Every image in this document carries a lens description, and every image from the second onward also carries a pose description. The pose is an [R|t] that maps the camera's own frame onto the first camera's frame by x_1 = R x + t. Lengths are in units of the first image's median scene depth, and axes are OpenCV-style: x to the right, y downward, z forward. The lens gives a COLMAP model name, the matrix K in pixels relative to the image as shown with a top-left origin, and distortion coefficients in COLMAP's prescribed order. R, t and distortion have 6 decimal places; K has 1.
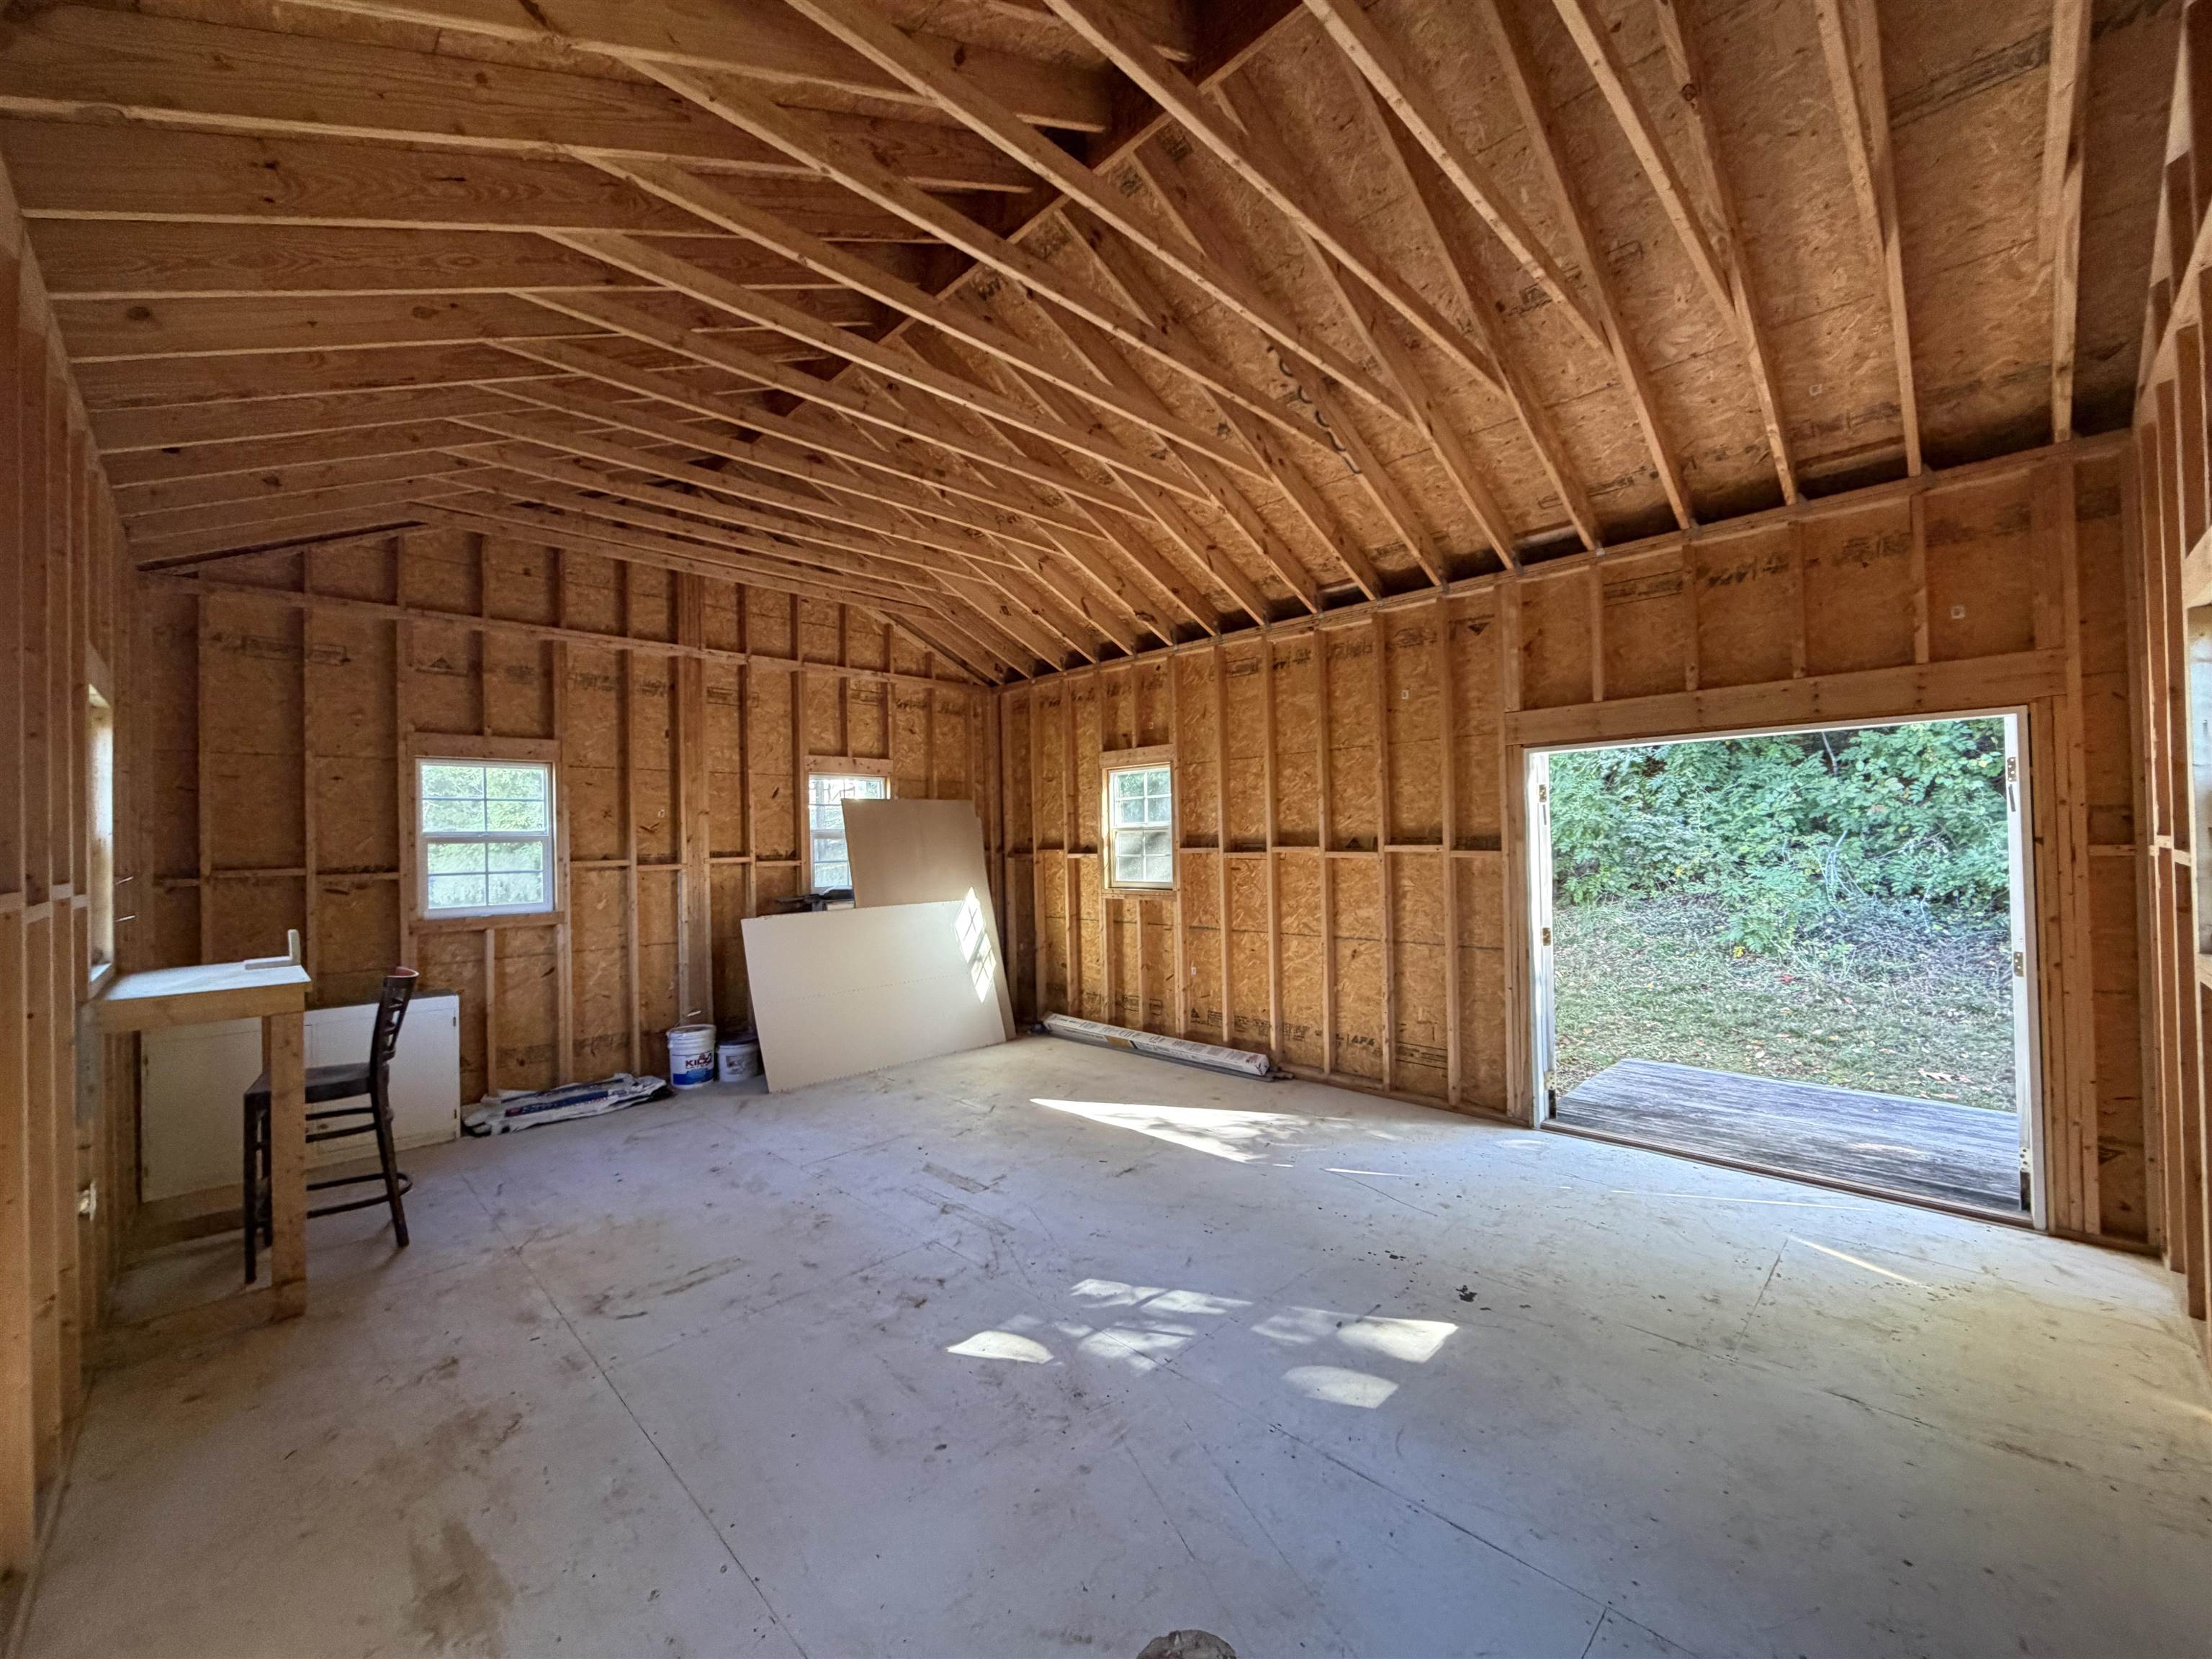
lens RADIAL K [[881.6, 0, 1092.1], [0, 881.6, 827.7], [0, 0, 1]] dist [-0.002325, 0.000477]
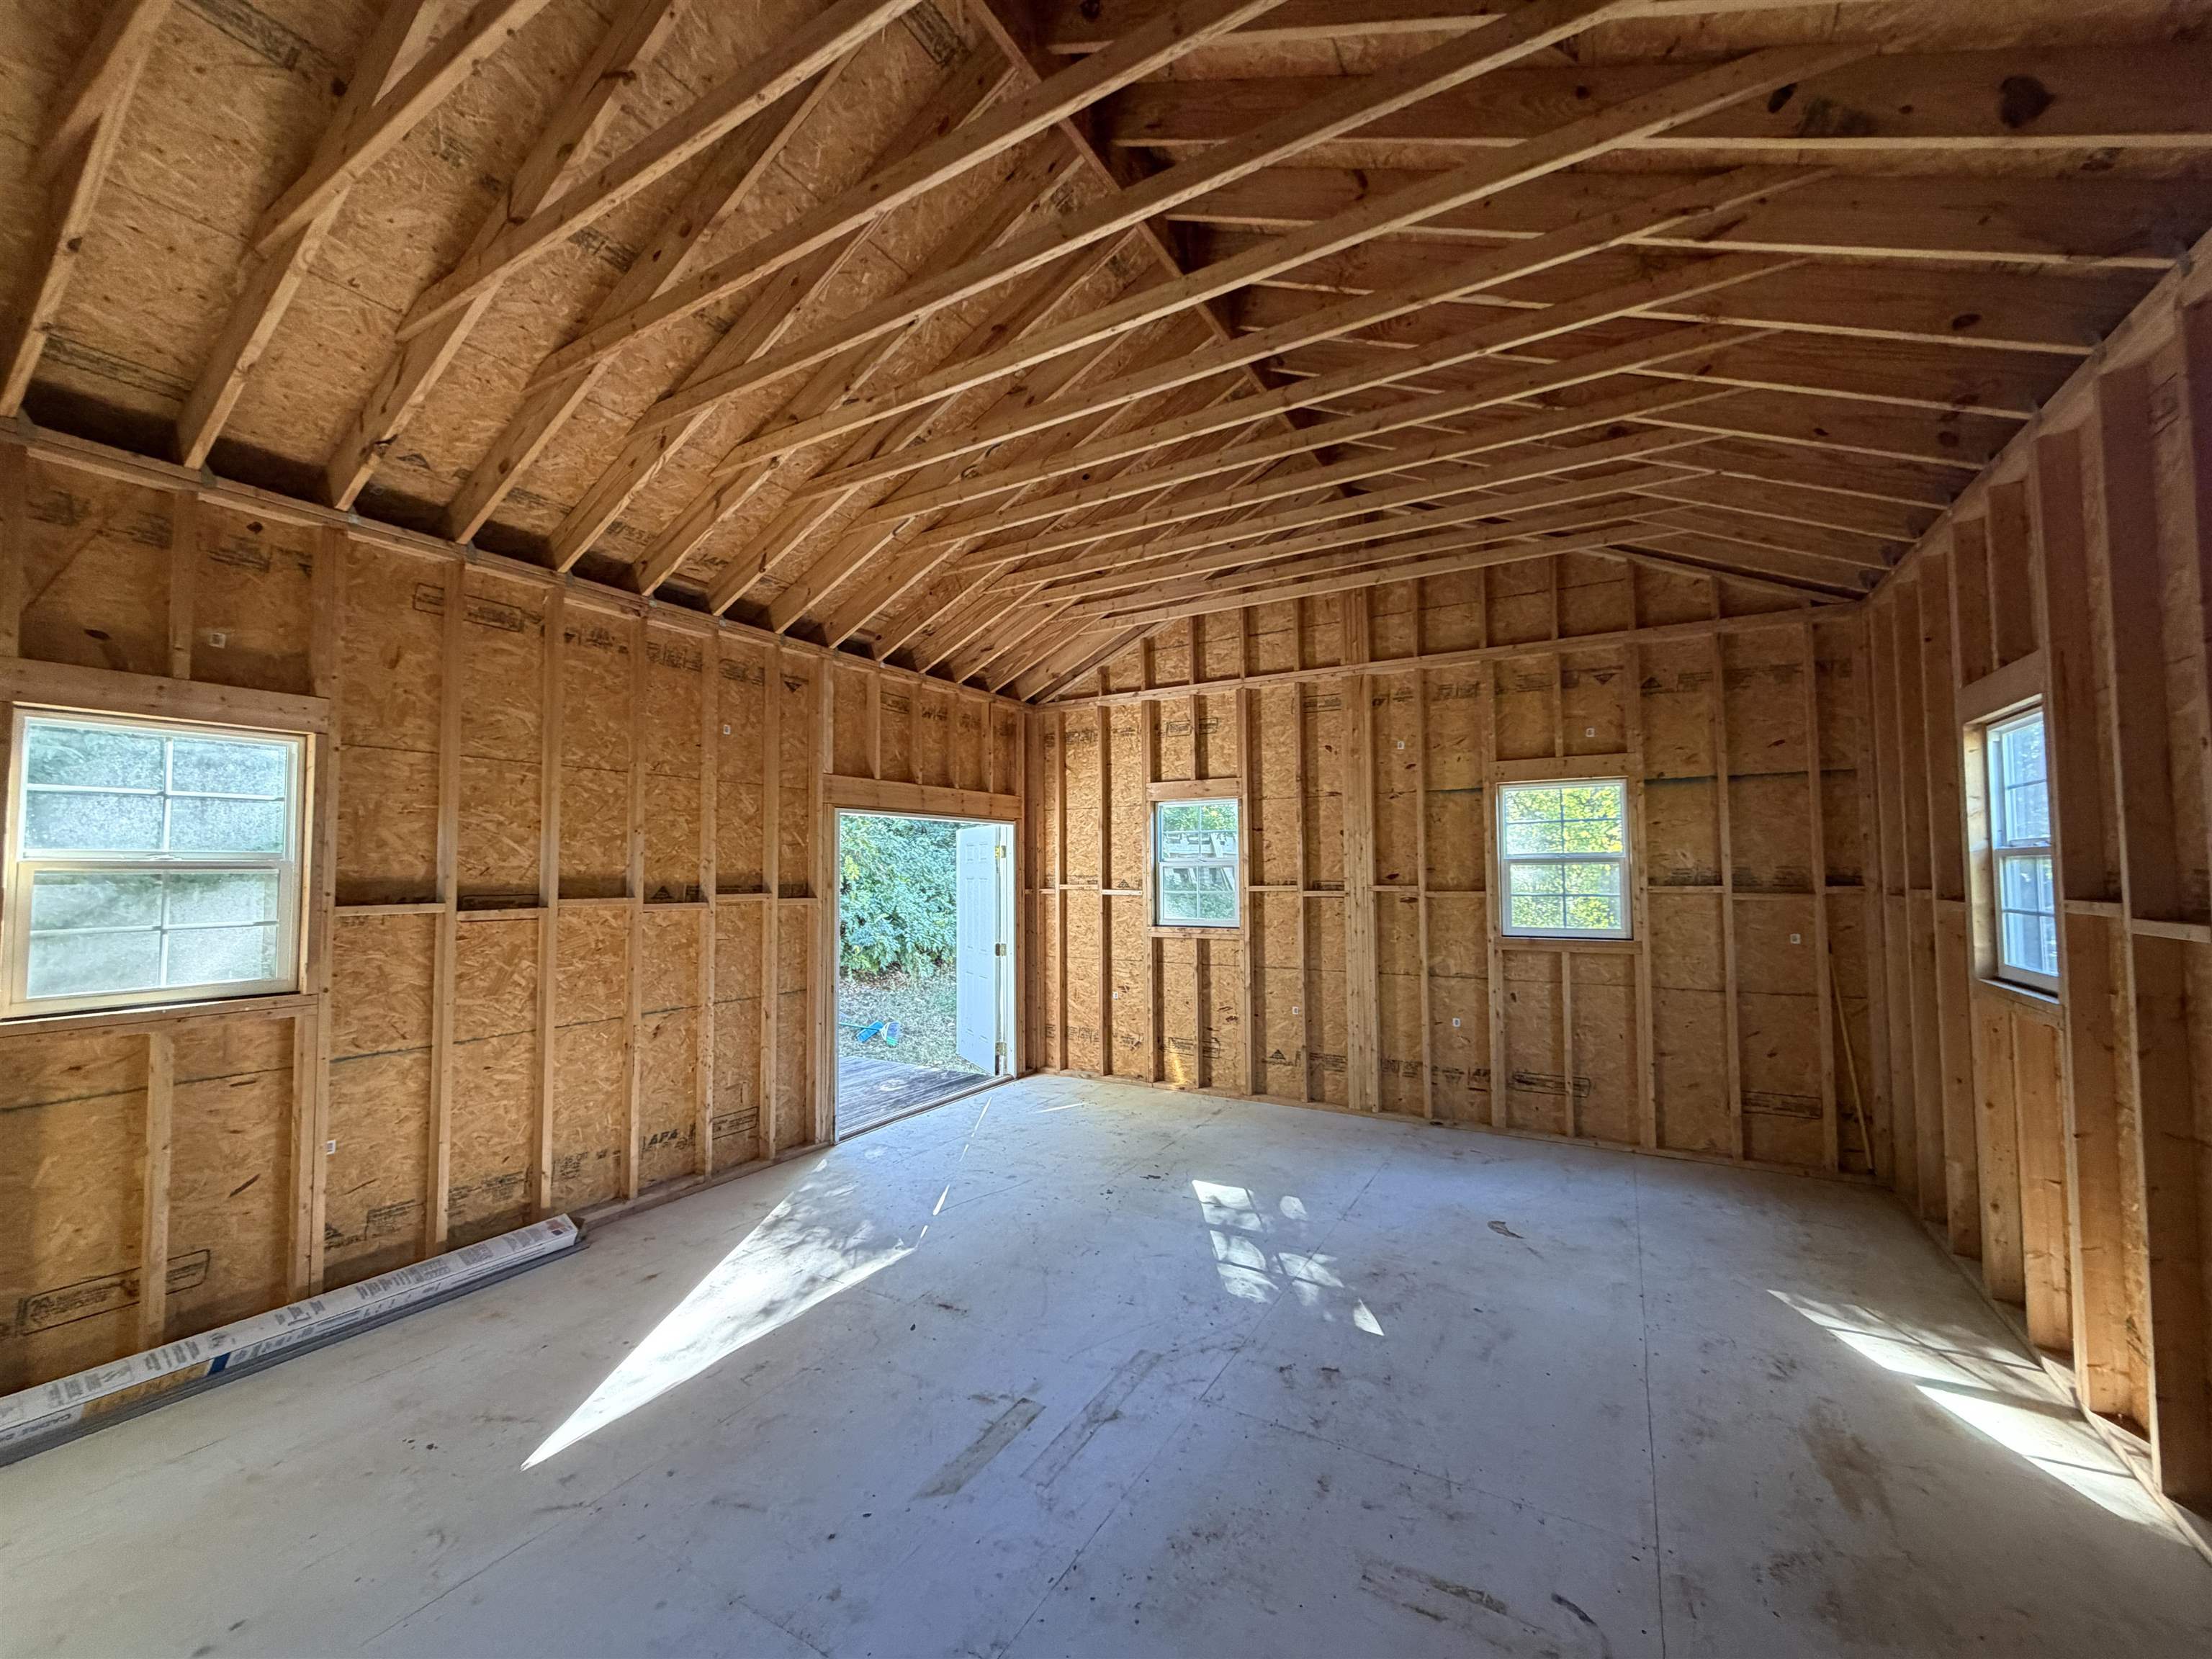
lens RADIAL K [[881.6, 0, 1110.7], [0, 881.6, 849.1], [0, 0, 1]] dist [-0.002325, 0.000477]
pose [[0.276567, -0.016212, -0.960858, 0.398408], [0.019065, 0.999753, -0.011381, -0.000396], [0.960806, -0.015171, 0.276808, 0.477082]]
